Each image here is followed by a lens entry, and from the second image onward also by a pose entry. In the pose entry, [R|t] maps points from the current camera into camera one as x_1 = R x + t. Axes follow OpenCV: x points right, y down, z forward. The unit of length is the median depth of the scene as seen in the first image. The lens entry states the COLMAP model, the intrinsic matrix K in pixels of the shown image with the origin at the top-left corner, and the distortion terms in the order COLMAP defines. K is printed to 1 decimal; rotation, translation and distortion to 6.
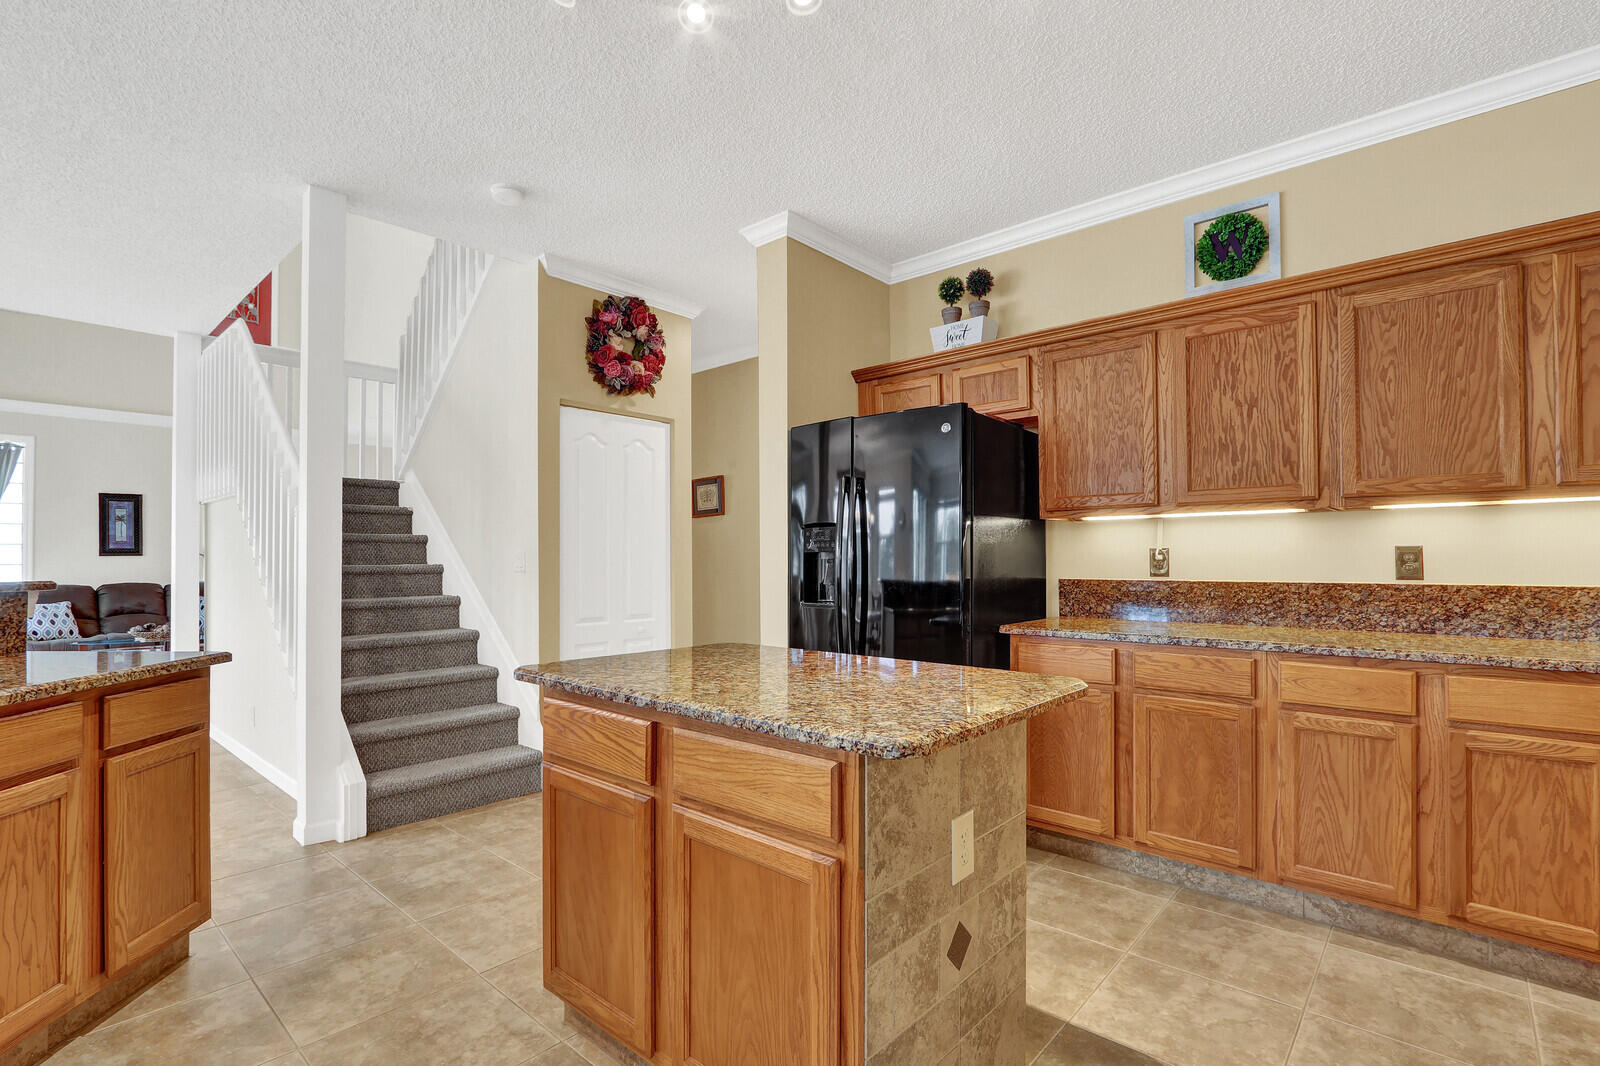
lens RADIAL K [[743.1, 0, 797.0], [0, 743.1, 559.5], [0, 0, 1]] dist [-0.005023, 0.000044]
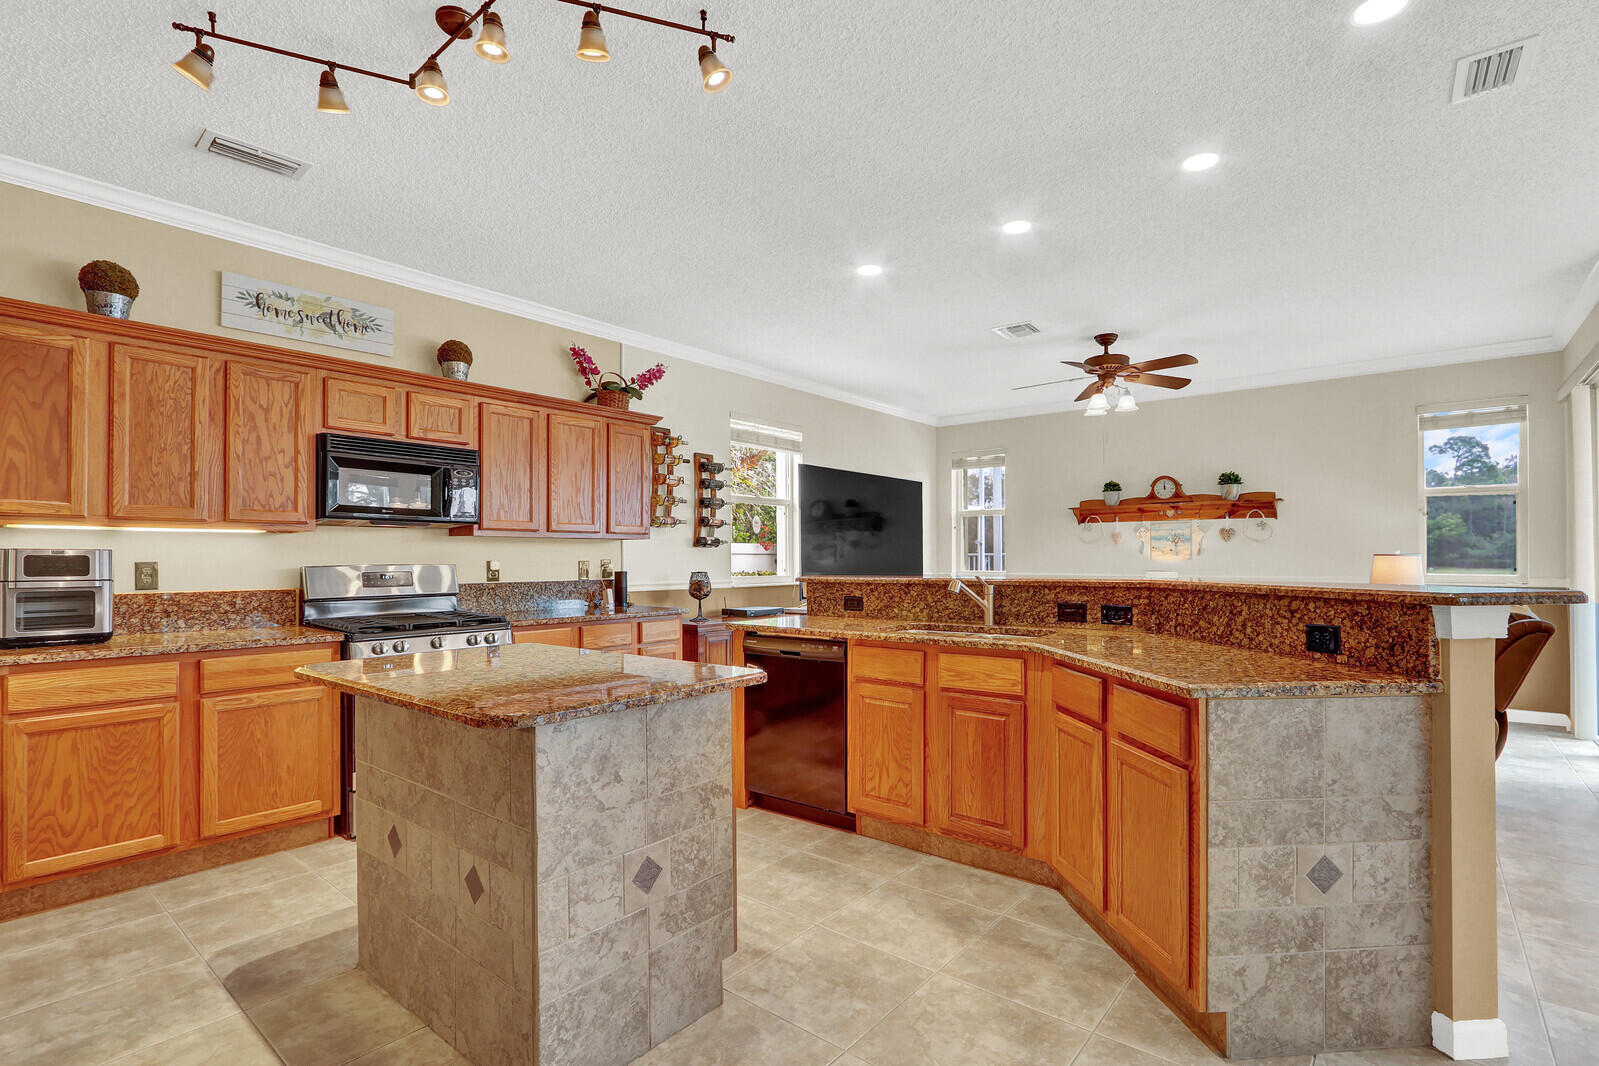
lens RADIAL K [[742.9, 0, 803.1], [0, 742.9, 550.6], [0, 0, 1]] dist [0.000113, 0.000054]
pose [[-0.999179, 0.010064, -0.039238, -0.465703], [0.010660, 0.999830, -0.015017, -0.008322], [0.039080, -0.015423, -0.999117, 2.467152]]
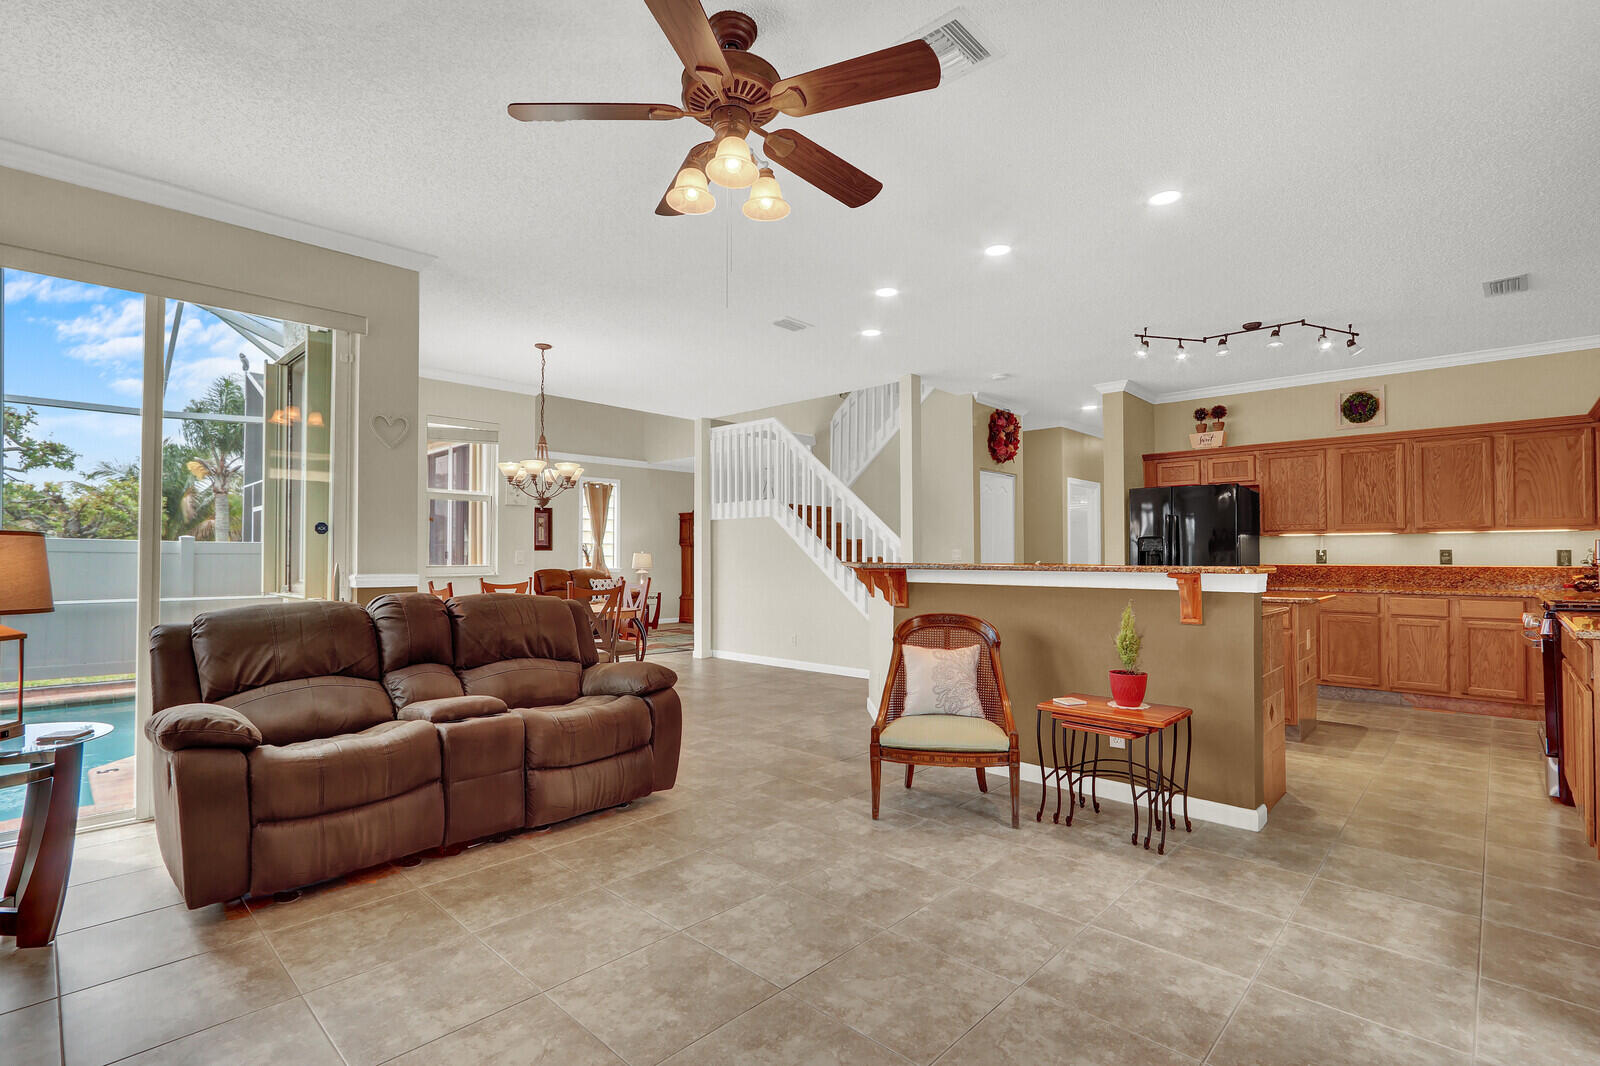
lens RADIAL K [[743.4, 0, 803.6], [0, 743.4, 550.6], [0, 0, 1]] dist [0.000113, 0.000054]
pose [[0.999623, 0.004789, -0.027036, -1.057746], [-0.005003, 0.999957, -0.007862, 0.012378], [0.026998, 0.007995, 0.999604, -1.303664]]
